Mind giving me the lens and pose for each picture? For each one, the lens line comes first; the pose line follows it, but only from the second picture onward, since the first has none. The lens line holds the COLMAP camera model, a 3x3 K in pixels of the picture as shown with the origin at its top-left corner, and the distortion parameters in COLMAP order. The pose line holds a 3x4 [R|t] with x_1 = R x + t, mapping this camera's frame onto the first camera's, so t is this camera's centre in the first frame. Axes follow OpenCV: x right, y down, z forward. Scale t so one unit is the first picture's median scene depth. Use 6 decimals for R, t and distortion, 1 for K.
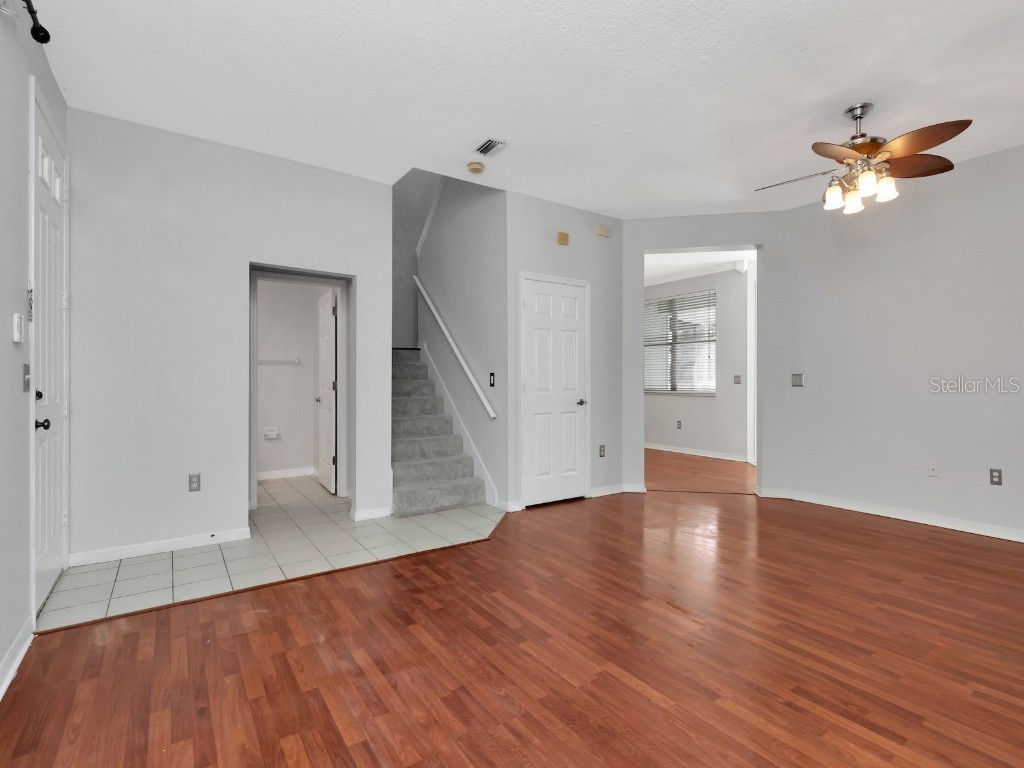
lens RADIAL K [[495.4, 0, 512.0], [0, 495.4, 384.0], [0, 0, 1]] dist [-0.003819, -0.001435]
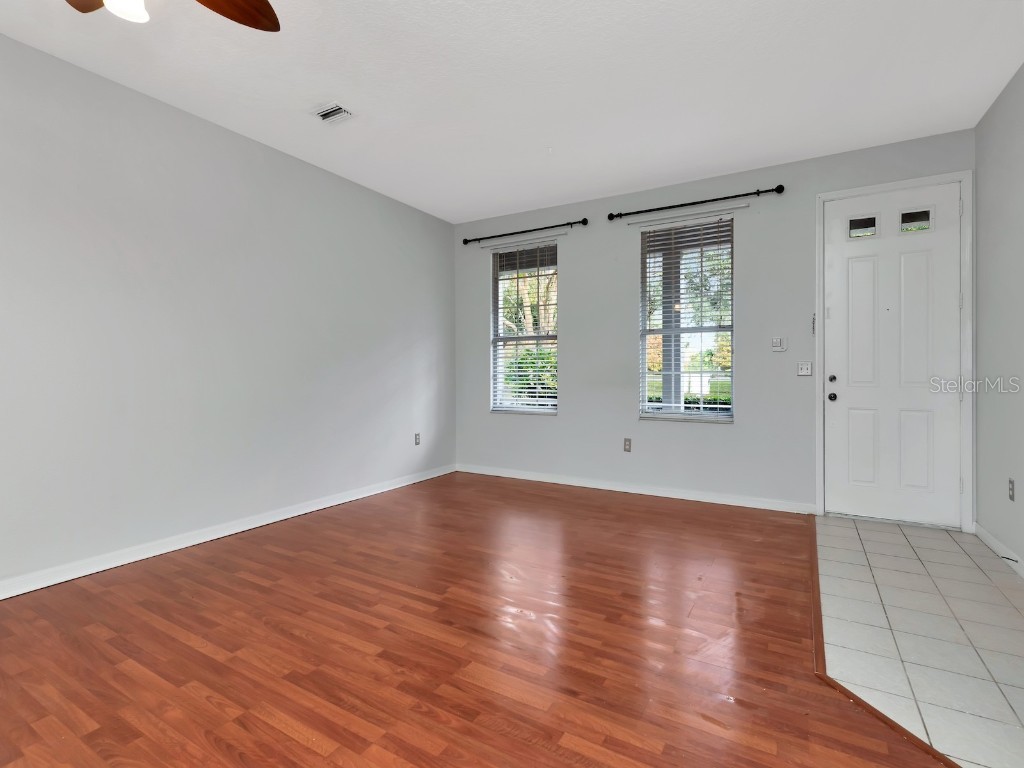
lens RADIAL K [[497.7, 0, 508.6], [0, 497.7, 371.6], [0, 0, 1]] dist [-0.001516, -0.000544]
pose [[-0.910215, 0.002863, -0.414126, 0.769702], [0.001481, 0.999992, 0.003657, -0.011804], [0.414133, 0.002715, -0.910212, 2.216364]]
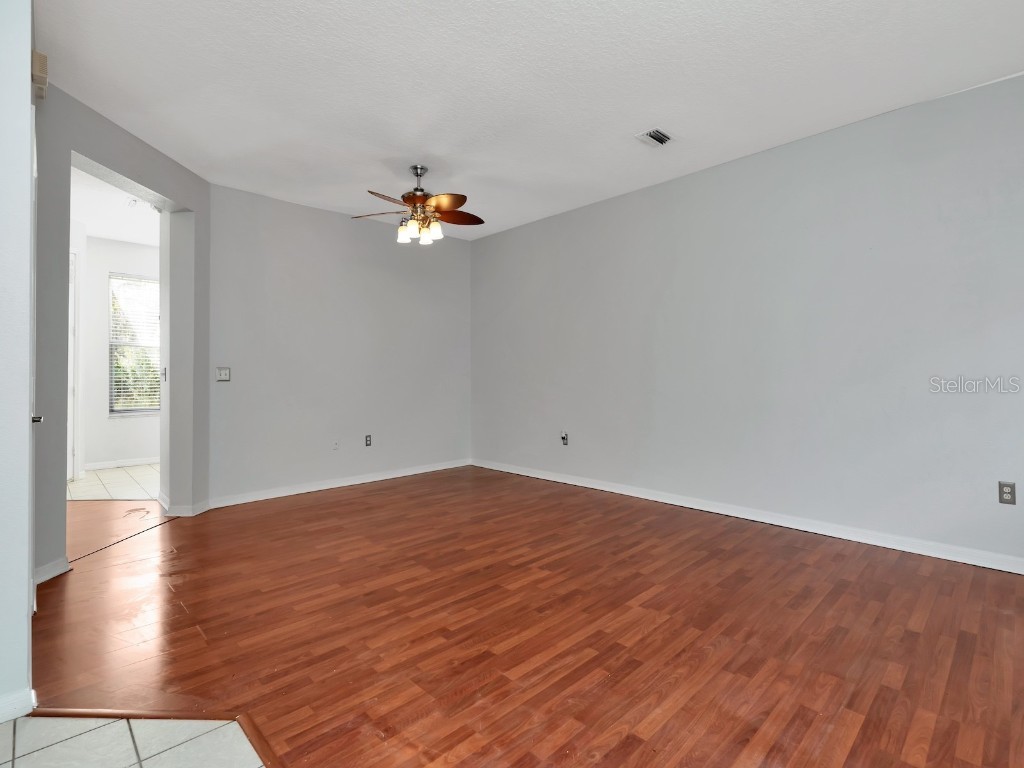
lens RADIAL K [[497.7, 0, 508.6], [0, 497.7, 371.6], [0, 0, 1]] dist [-0.001516, -0.000544]
pose [[-0.158559, 0.004721, 0.987338, -0.906678], [0.009804, 0.999947, -0.003207, -0.012011], [-0.987301, 0.009171, -0.158596, 1.368427]]
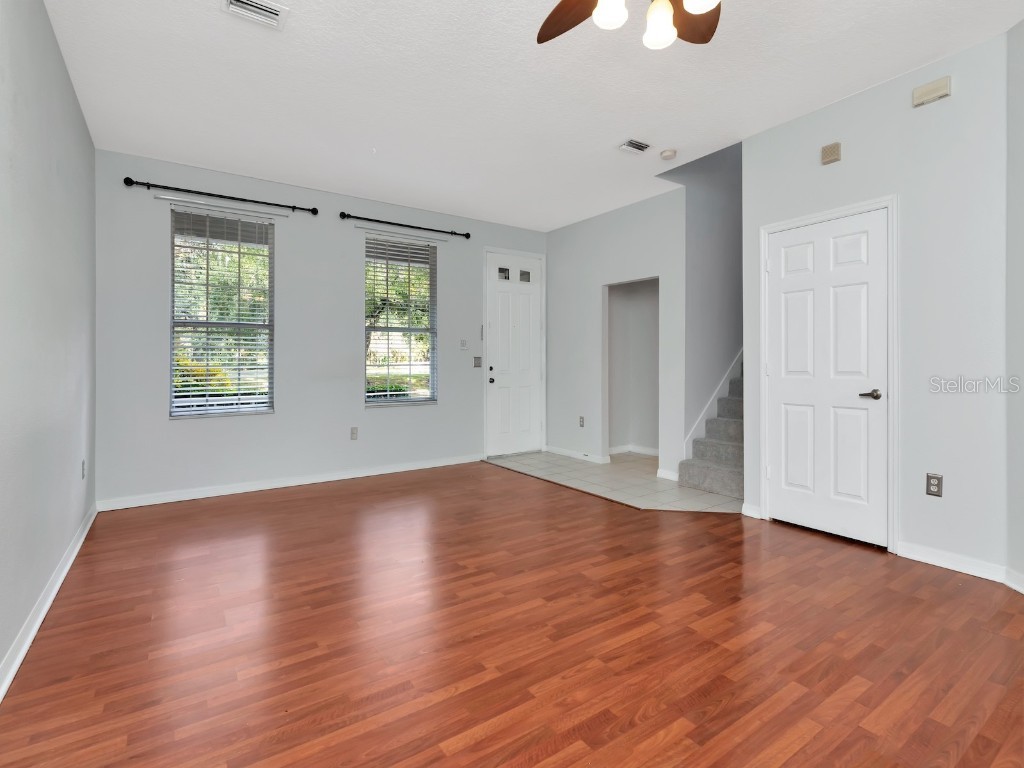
lens RADIAL K [[500.0, 0, 508.9], [0, 500.0, 364.2], [0, 0, 1]] dist [-0.002424, -0.000912]
pose [[-0.009653, 0.002267, -0.999951, 1.717697], [0.001243, 0.999997, 0.002255, -0.008602], [0.999953, -0.001221, -0.009656, 1.198112]]
